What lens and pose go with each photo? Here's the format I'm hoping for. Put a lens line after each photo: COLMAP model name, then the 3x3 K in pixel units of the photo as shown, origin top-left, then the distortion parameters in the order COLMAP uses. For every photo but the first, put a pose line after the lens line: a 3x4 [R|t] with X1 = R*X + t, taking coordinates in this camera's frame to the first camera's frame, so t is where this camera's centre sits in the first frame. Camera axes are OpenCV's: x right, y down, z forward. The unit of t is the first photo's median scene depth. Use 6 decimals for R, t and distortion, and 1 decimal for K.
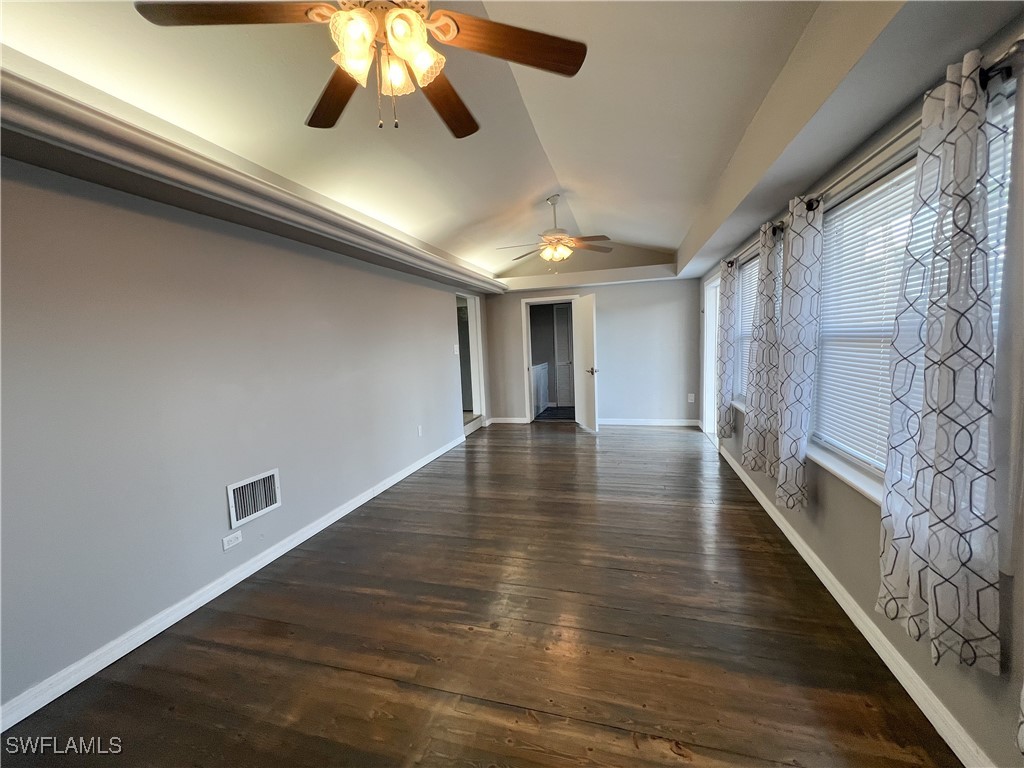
lens RADIAL K [[410.0, 0, 509.7], [0, 410.0, 383.9], [0, 0, 1]] dist [-0.000595, -0.000118]
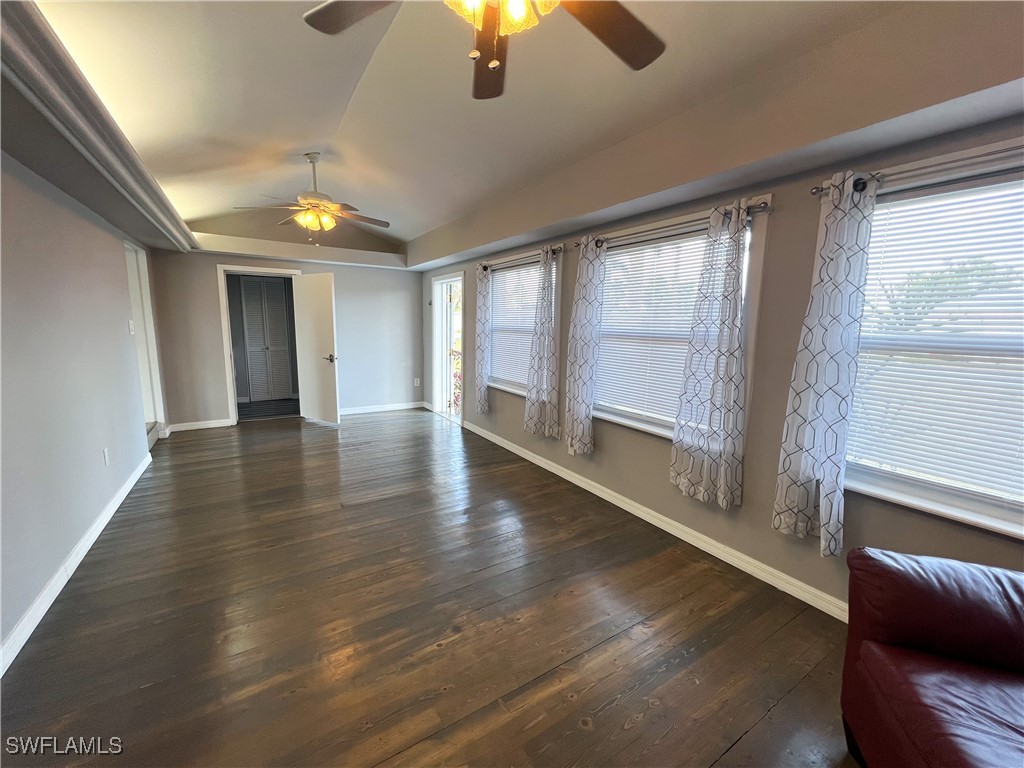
lens RADIAL K [[410.0, 0, 509.7], [0, 410.0, 383.9], [0, 0, 1]] dist [-0.000595, -0.000118]
pose [[0.663908, -0.055560, 0.745748, -0.215907], [0.029146, 0.998401, 0.048437, -0.006748], [-0.747246, -0.010422, 0.664466, 0.097373]]
